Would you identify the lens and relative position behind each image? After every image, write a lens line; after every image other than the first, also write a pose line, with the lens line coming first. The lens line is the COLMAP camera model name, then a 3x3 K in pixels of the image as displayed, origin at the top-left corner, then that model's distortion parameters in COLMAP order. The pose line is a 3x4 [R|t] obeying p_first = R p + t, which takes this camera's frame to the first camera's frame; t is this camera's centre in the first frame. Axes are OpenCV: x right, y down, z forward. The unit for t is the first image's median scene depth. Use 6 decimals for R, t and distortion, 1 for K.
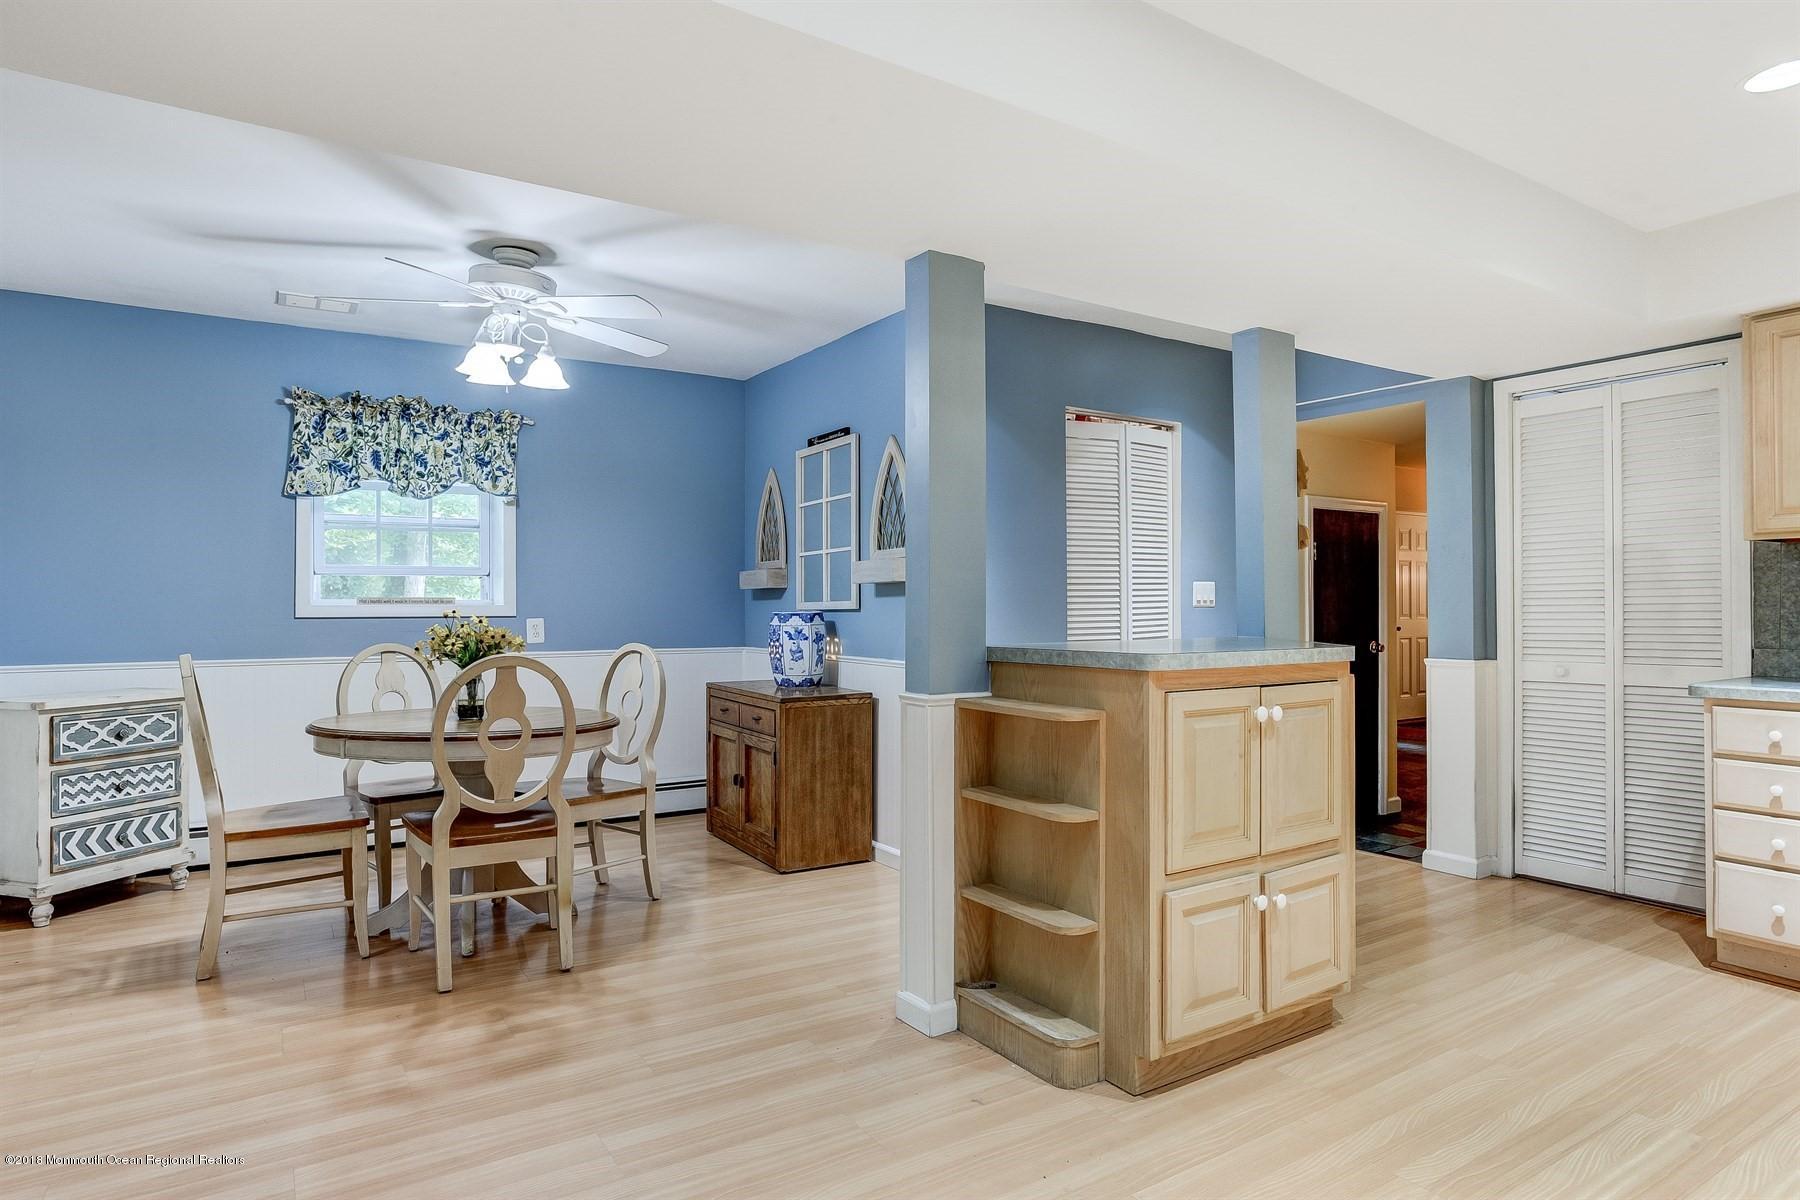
lens RADIAL K [[1008.6, 0, 892.8], [0, 1008.6, 607.6], [0, 0, 1]] dist [-0.006726, 0.006256]
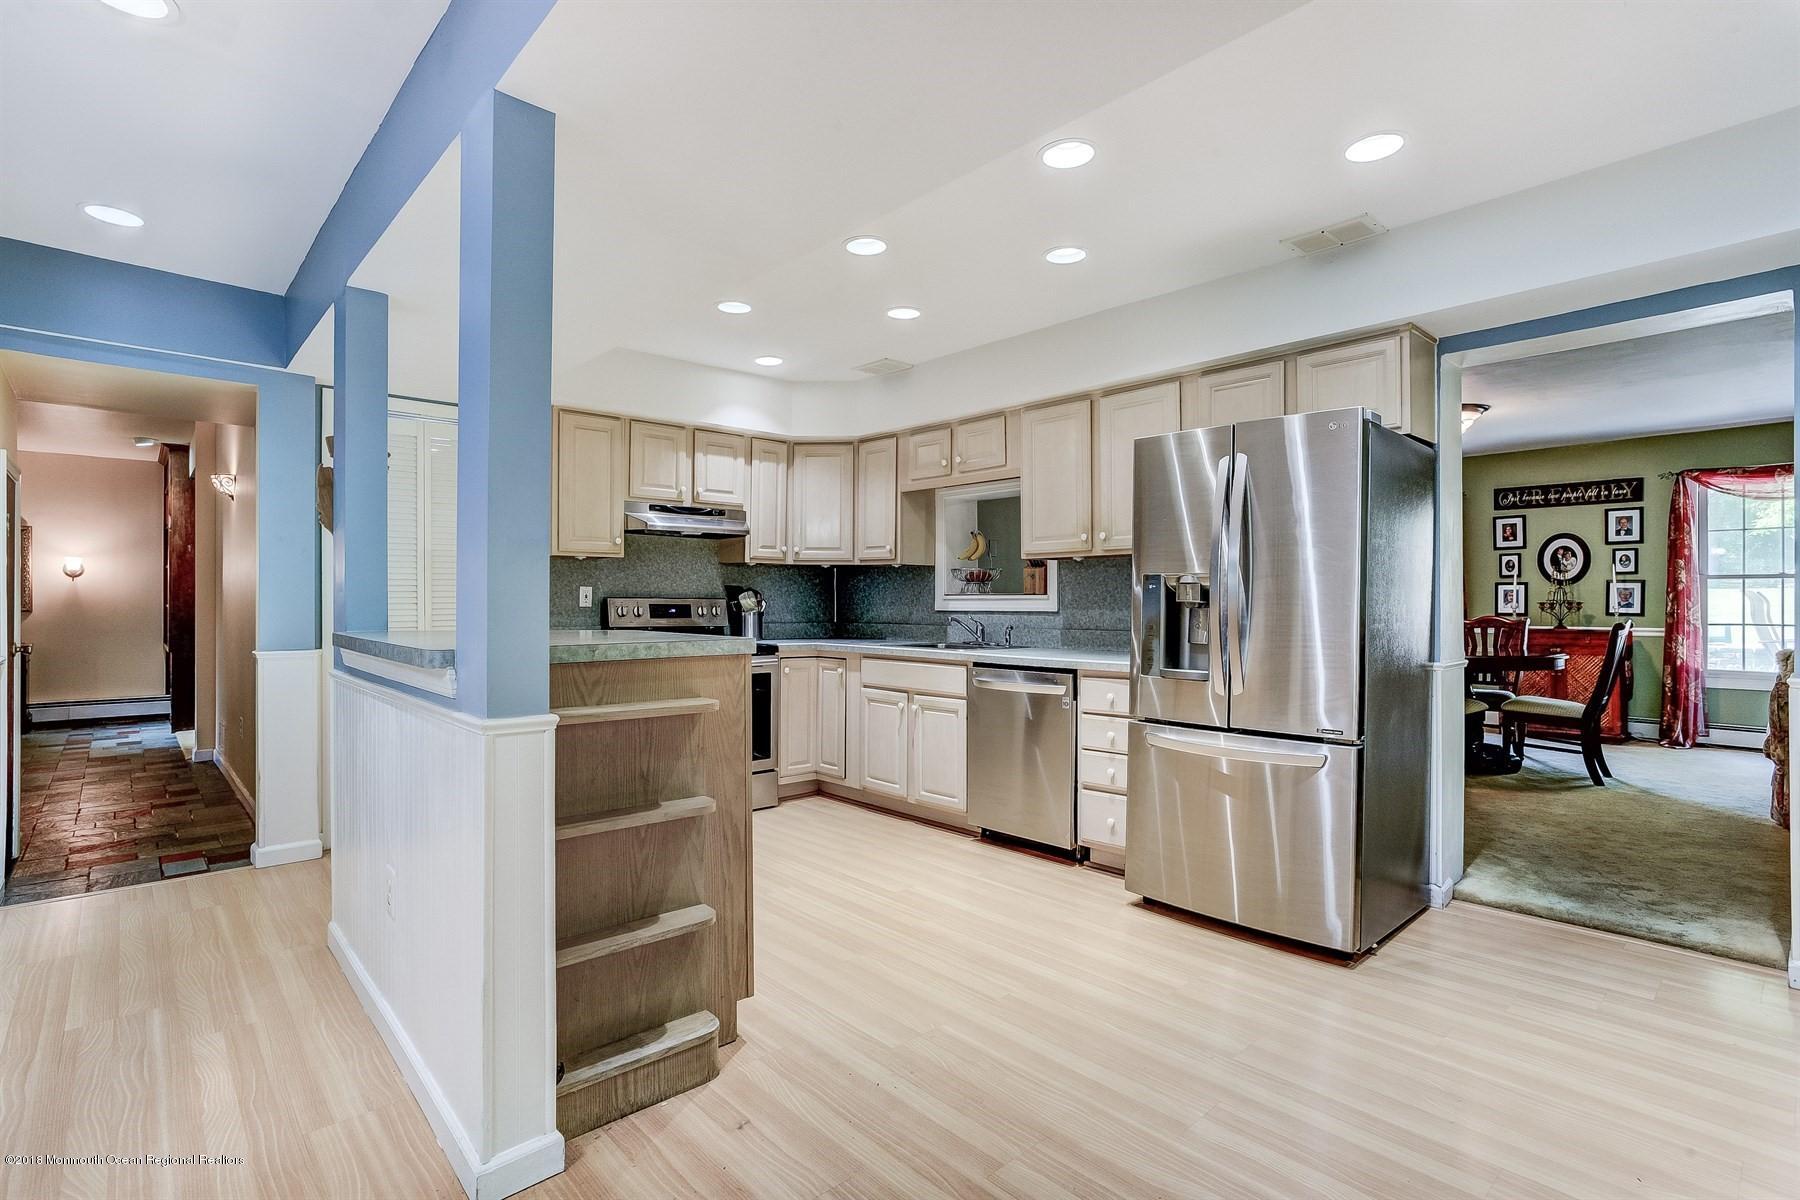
lens RADIAL K [[877.4, 0, 890.2], [0, 877.4, 602.8], [0, 0, 1]] dist [-0.010313, -0.000318]
pose [[-0.160039, -0.003095, 0.987106, -0.618327], [0.001273, 0.999994, 0.003342, 0.002388], [-0.987110, 0.001791, -0.160034, 0.831275]]
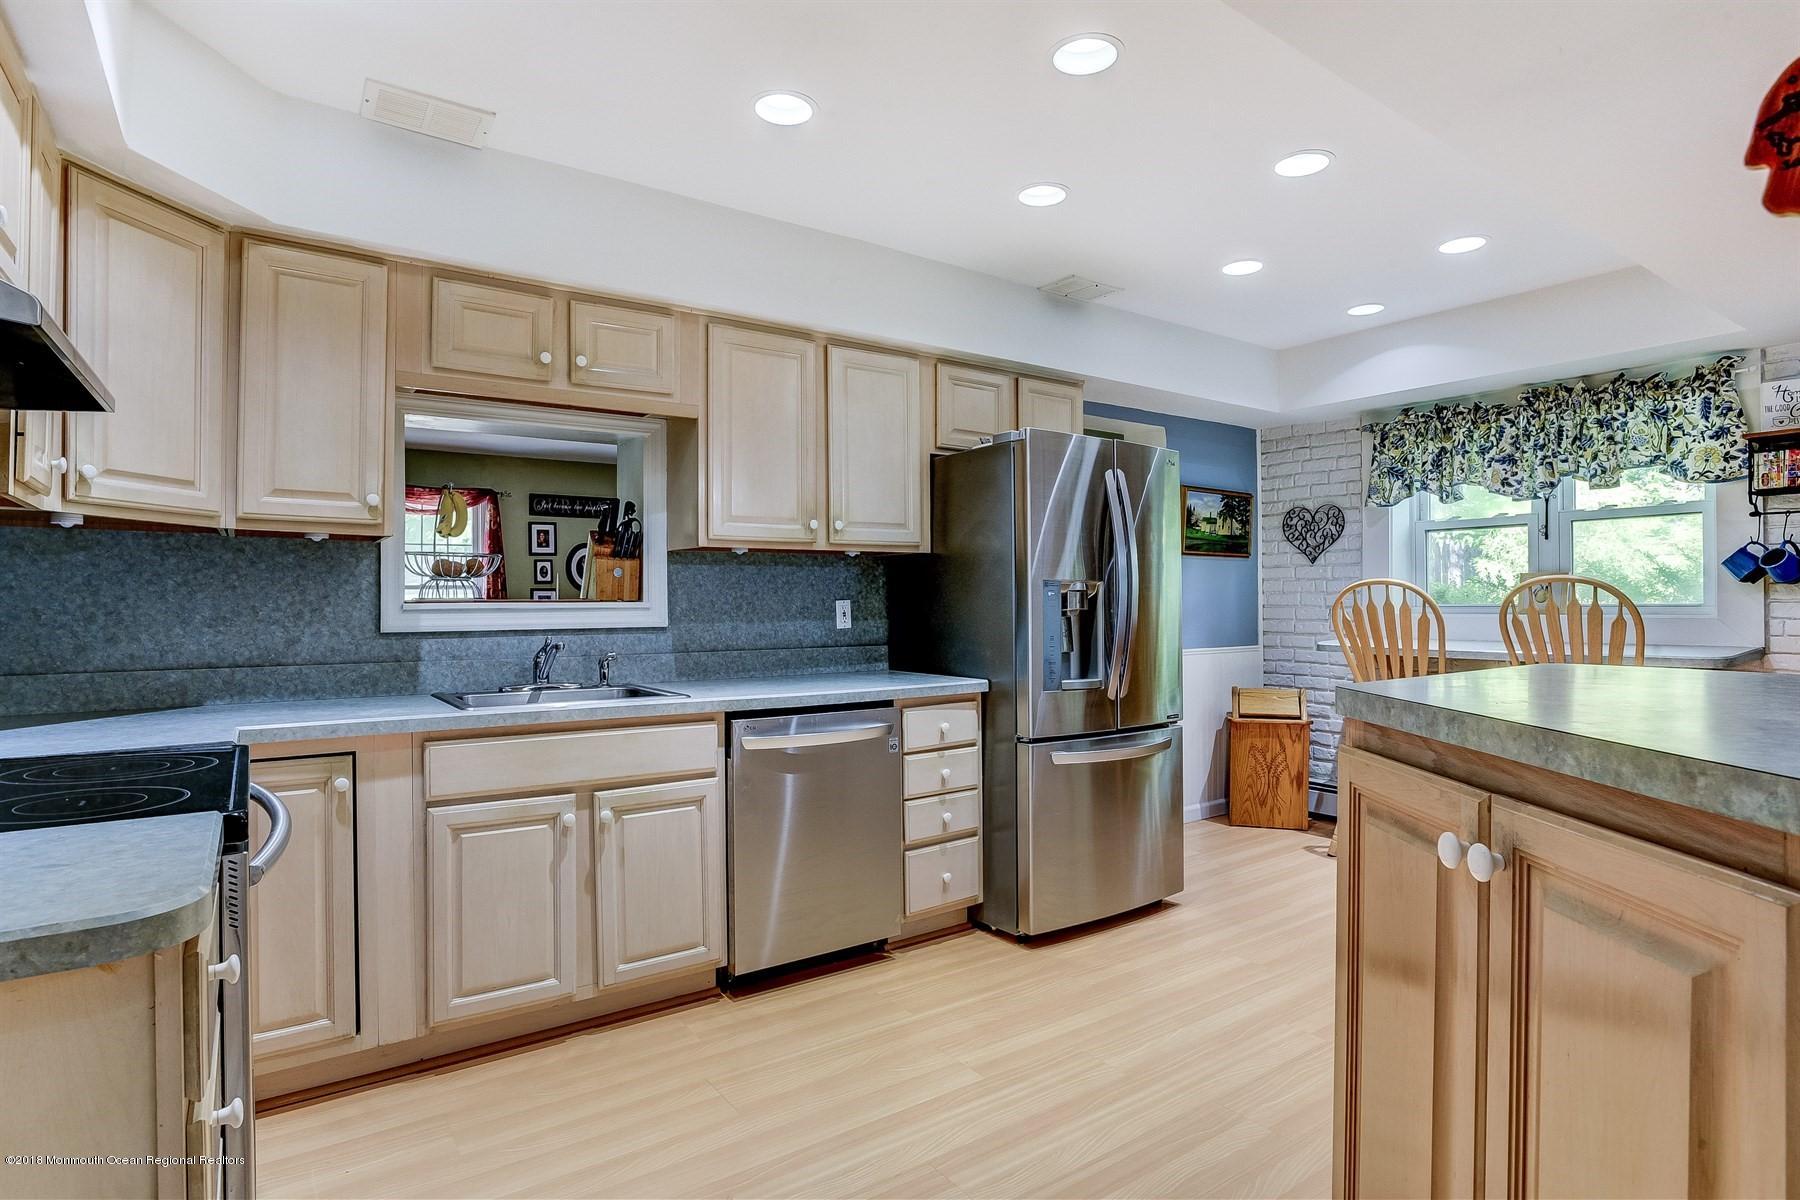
lens RADIAL K [[950.8, 0, 899.8], [0, 950.8, 597.0], [0, 0, 1]] dist [-0.018035, 0.013546]
pose [[-0.999325, 0.004883, -0.036421, 0.689434], [0.005010, 0.999982, -0.003420, -0.007033], [0.036404, -0.003601, -0.999331, 1.455553]]
